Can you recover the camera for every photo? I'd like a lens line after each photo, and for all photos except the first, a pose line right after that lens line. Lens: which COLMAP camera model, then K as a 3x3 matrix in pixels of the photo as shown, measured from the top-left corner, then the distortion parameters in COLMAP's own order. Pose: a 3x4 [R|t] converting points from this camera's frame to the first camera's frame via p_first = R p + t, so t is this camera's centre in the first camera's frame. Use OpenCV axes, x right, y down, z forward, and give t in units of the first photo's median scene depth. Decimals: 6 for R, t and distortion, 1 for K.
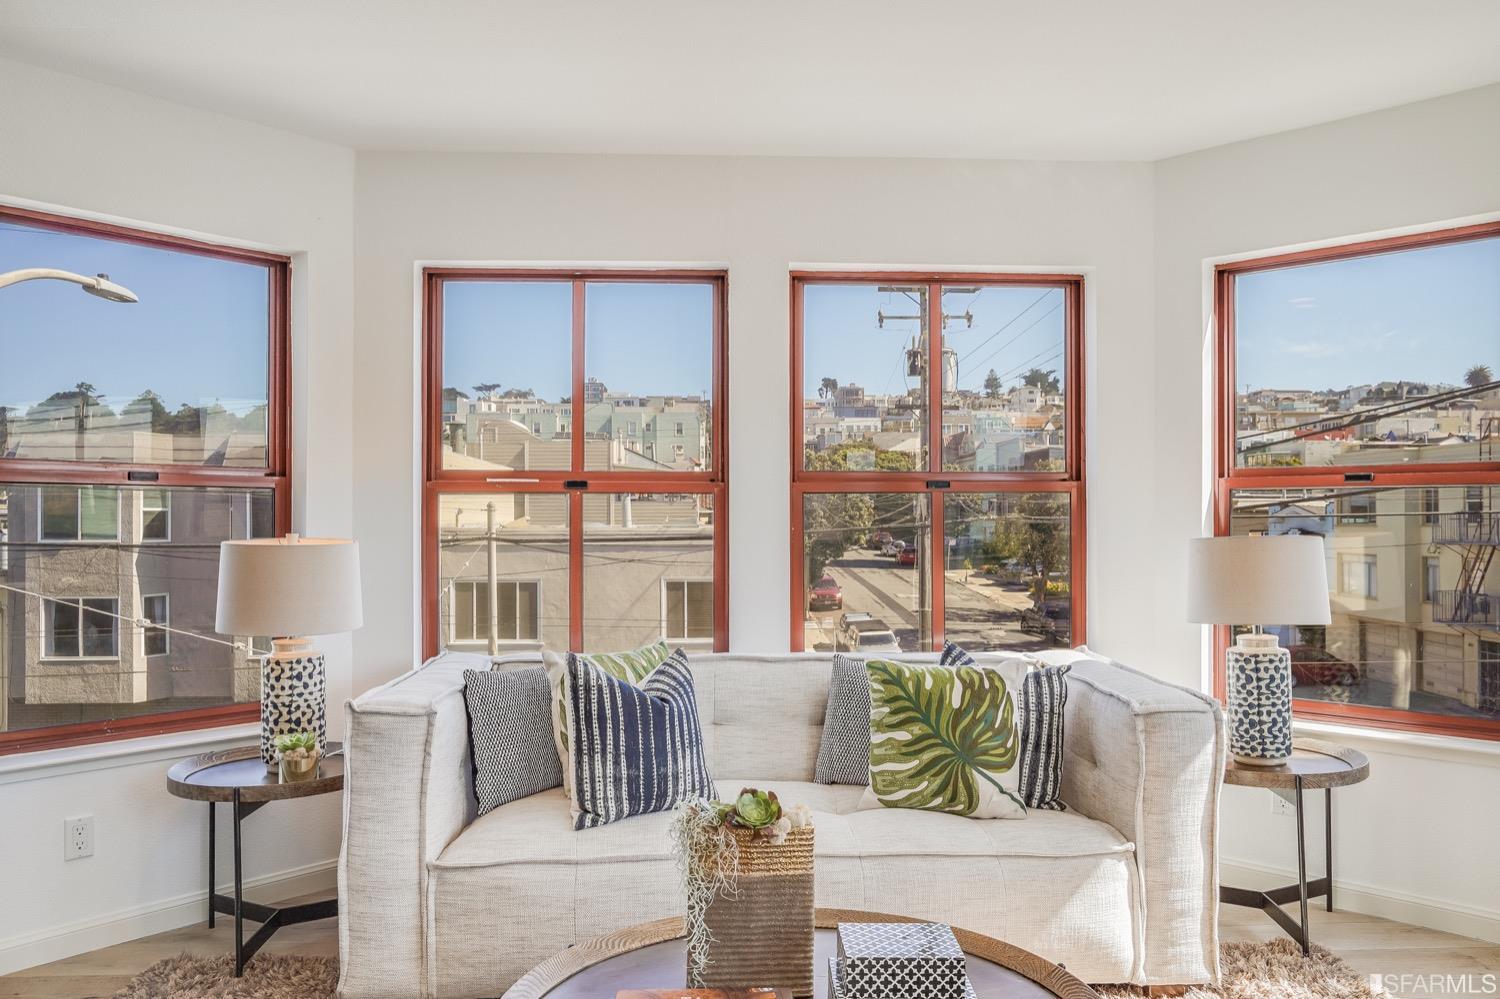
lens RADIAL K [[1094.9, 0, 773.5], [0, 1094.9, 531.5], [0, 0, 1]] dist [-0.006744, 0.001823]
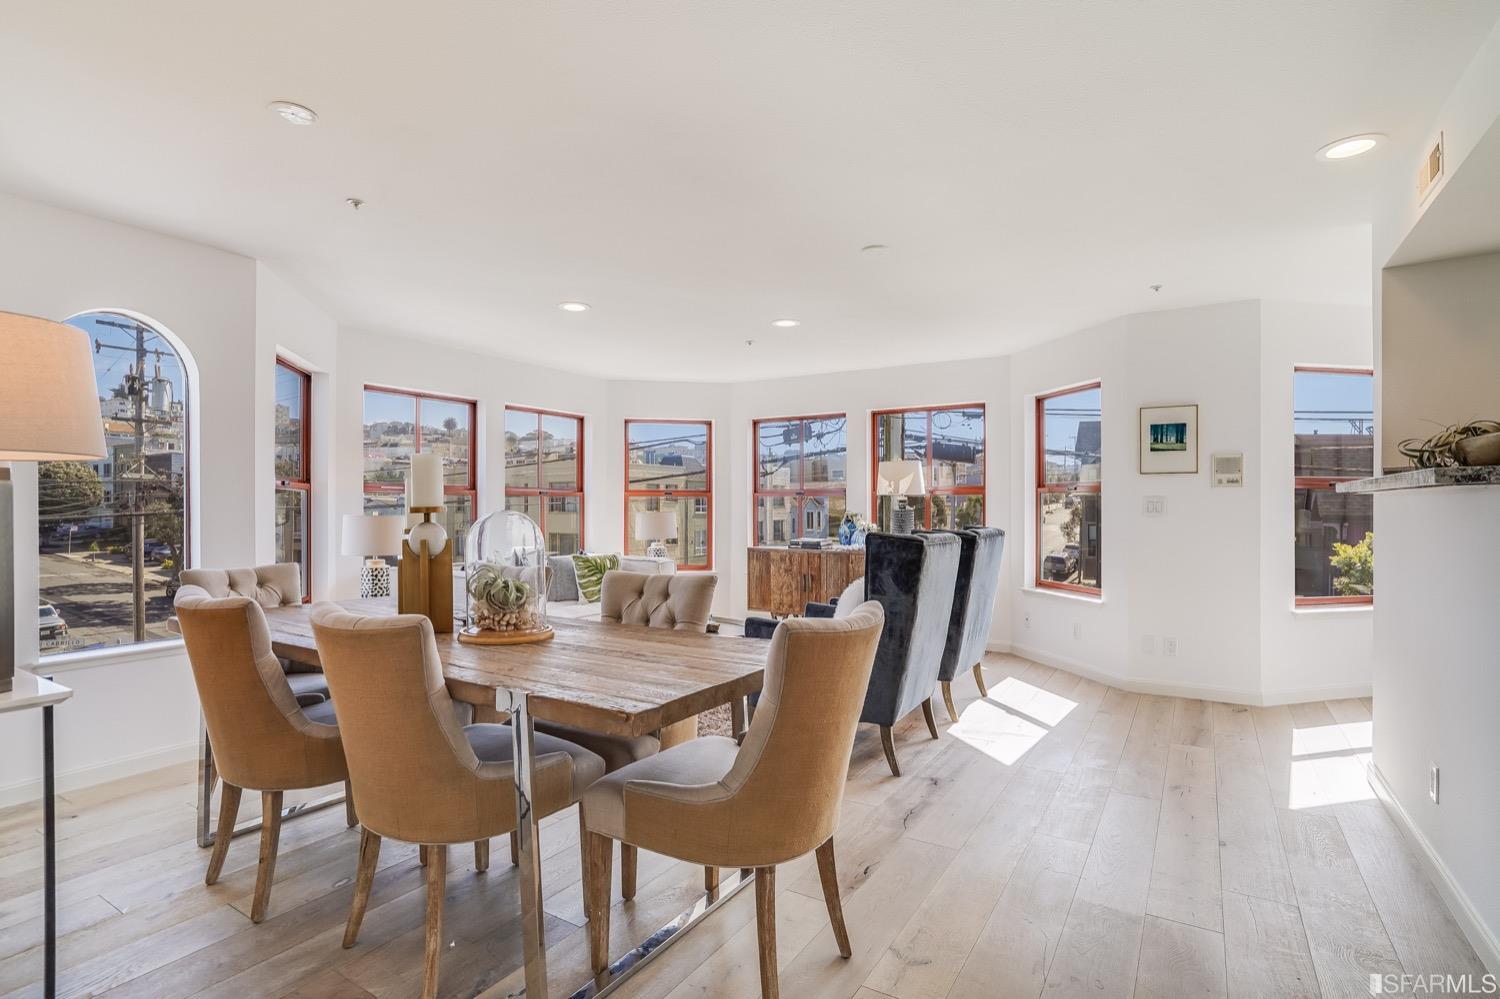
lens RADIAL K [[724.1, 0, 749.0], [0, 724.1, 503.4], [0, 0, 1]] dist [-0.061590, 0.013622]
pose [[0.567333, 0.006426, 0.823463, -1.195138], [0.009665, 0.999849, -0.014462, 0.013831], [-0.823431, 0.016163, 0.567186, -0.441504]]
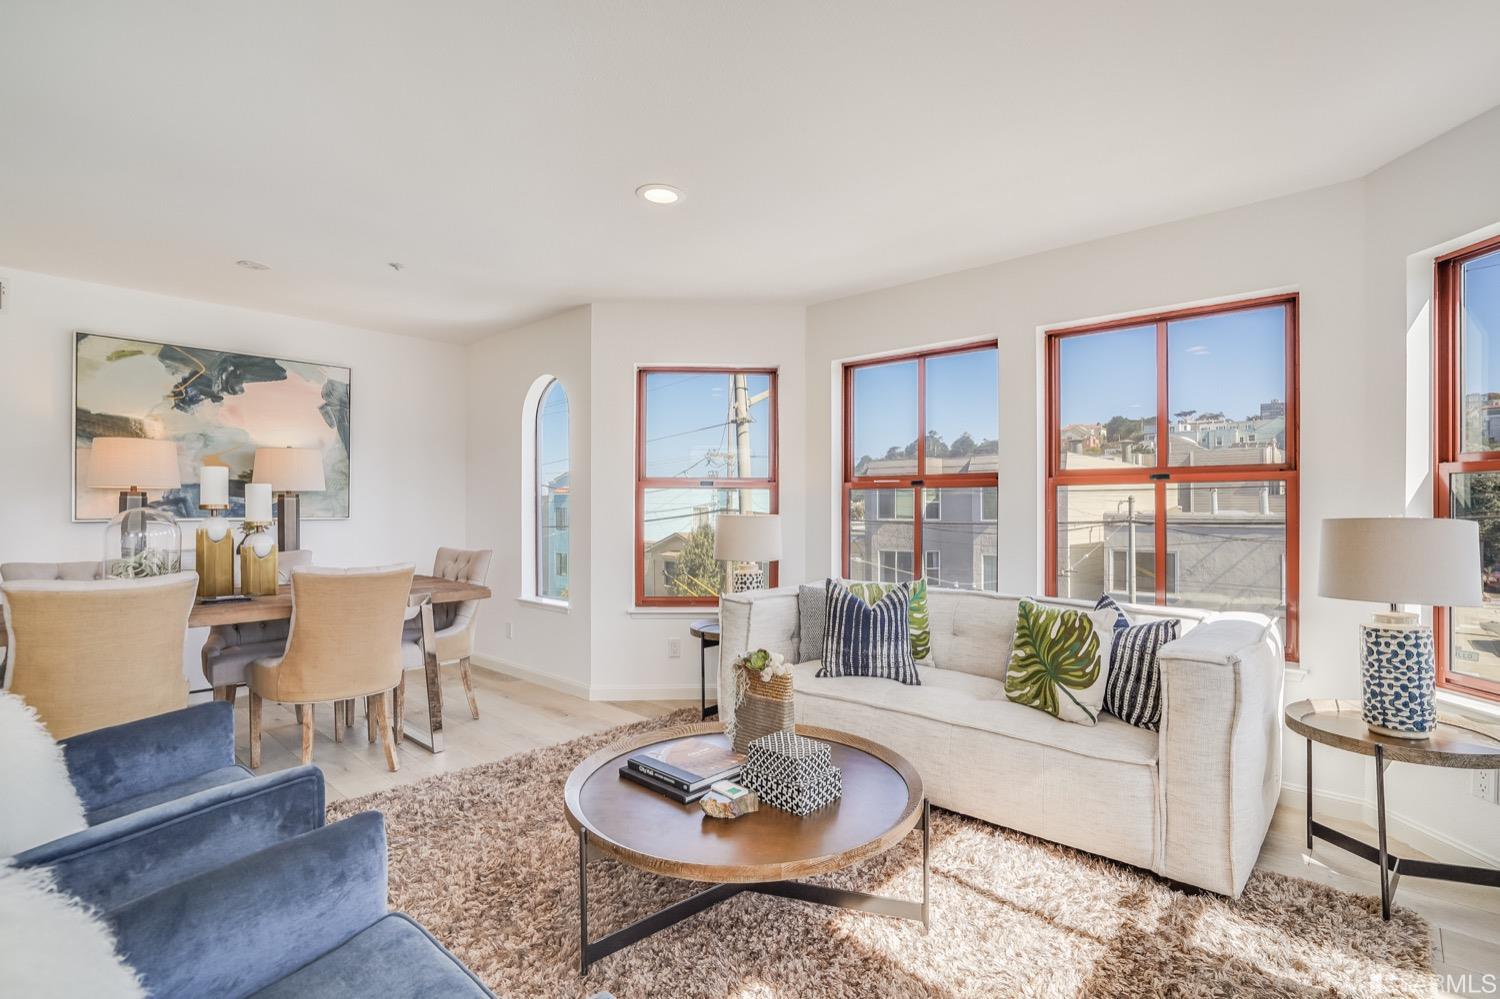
lens RADIAL K [[738.2, 0, 751.1], [0, 738.2, 495.2], [0, 0, 1]] dist [0.027052, 0.000672]
pose [[0.719535, -0.010314, -0.694379, 0.515756], [-0.005130, 0.999783, -0.020167, -0.000815], [0.694437, 0.018073, 0.719327, 0.041509]]
